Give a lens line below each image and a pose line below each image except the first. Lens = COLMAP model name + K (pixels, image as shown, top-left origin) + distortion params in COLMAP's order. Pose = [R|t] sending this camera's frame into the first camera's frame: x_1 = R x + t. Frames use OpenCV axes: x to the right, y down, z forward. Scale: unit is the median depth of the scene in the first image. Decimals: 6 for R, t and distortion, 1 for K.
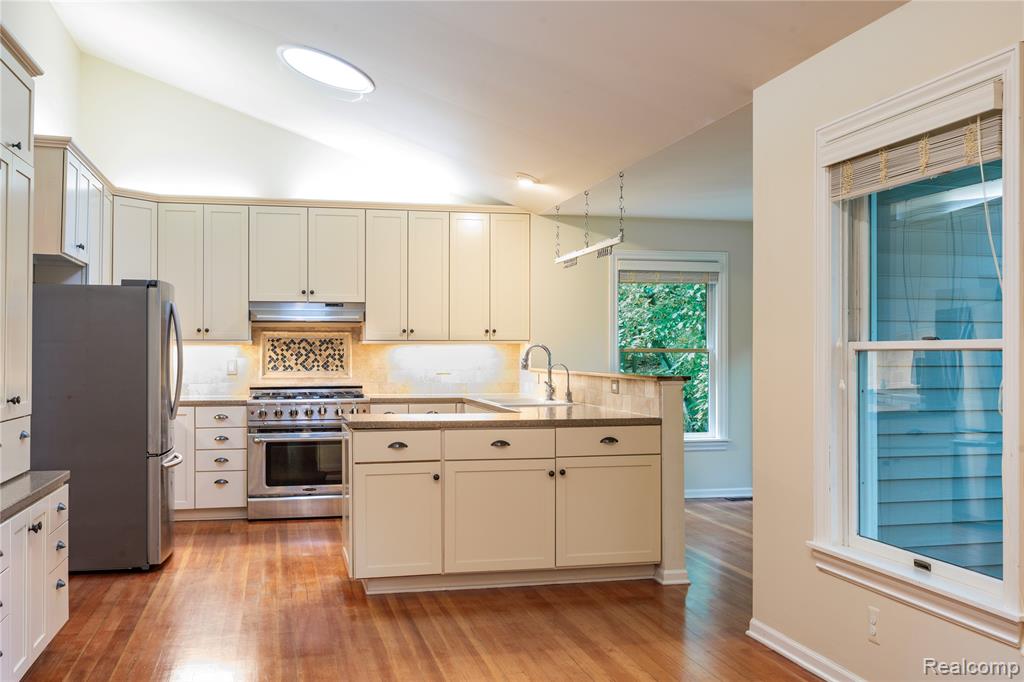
lens RADIAL K [[1002.8, 0, 512.0], [0, 1002.8, 341.0], [0, 0, 1]] dist [-0.003916, -0.001925]
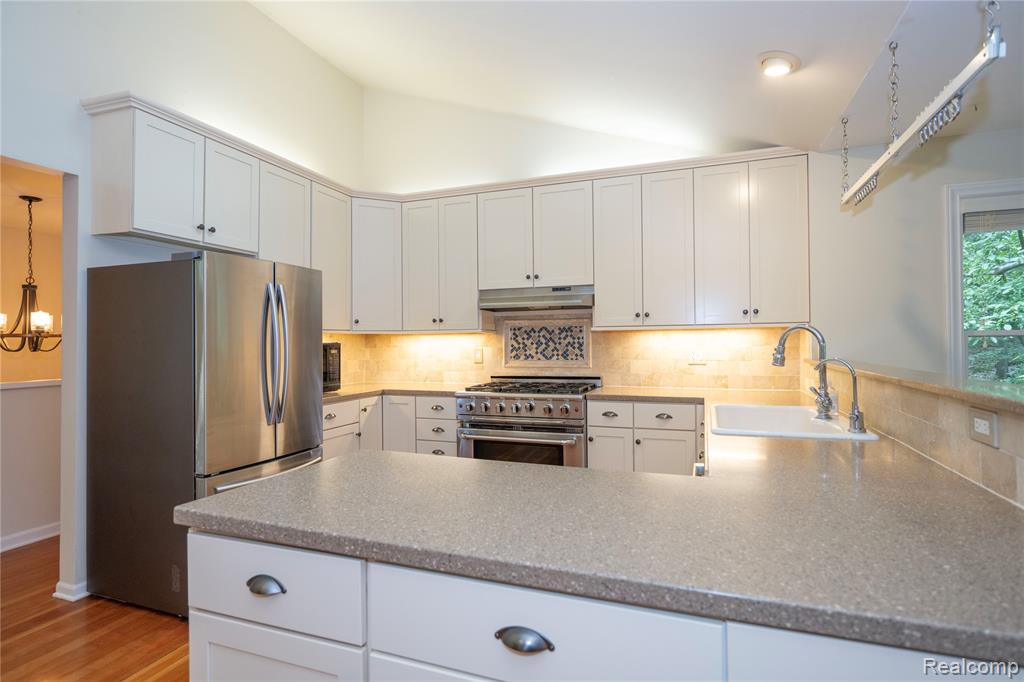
lens RADIAL K [[523.4, 0, 513.3], [0, 523.4, 334.9], [0, 0, 1]] dist [-0.003584, -0.000889]
pose [[0.834298, -0.015032, -0.551109, 0.048530], [0.015554, 0.999872, -0.003726, 0.006933], [0.551094, -0.005463, 0.834425, 0.561330]]
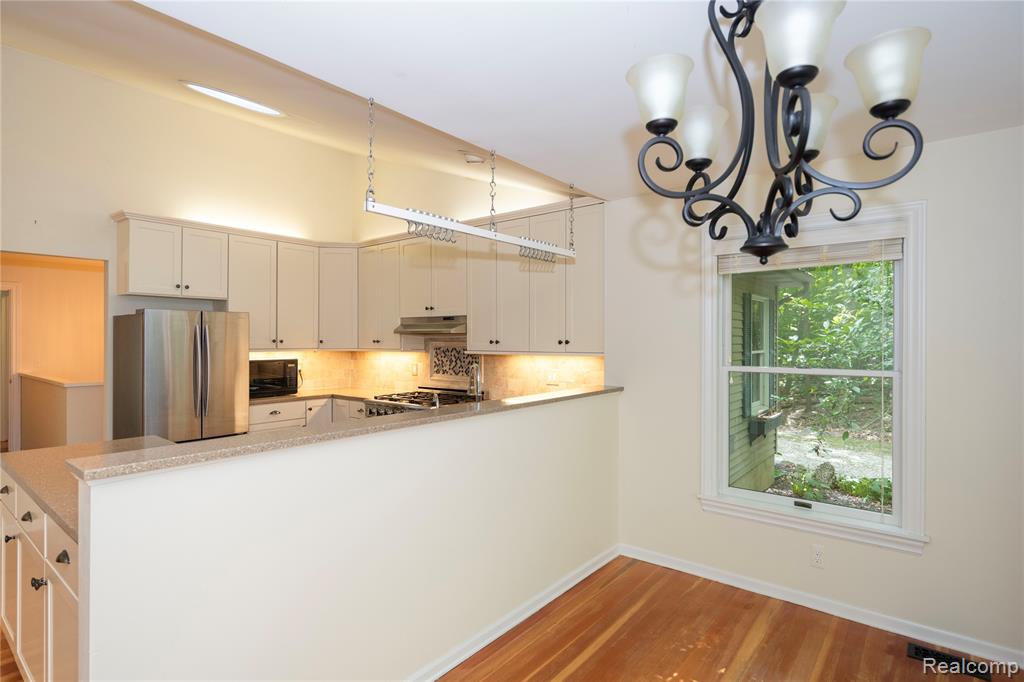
lens RADIAL K [[523.4, 0, 513.3], [0, 523.4, 334.9], [0, 0, 1]] dist [-0.003584, -0.000889]
pose [[0.614648, -0.003620, -0.788793, 0.320726], [0.008244, 0.999964, 0.001835, -0.017907], [0.788759, -0.007631, 0.614656, 0.680533]]
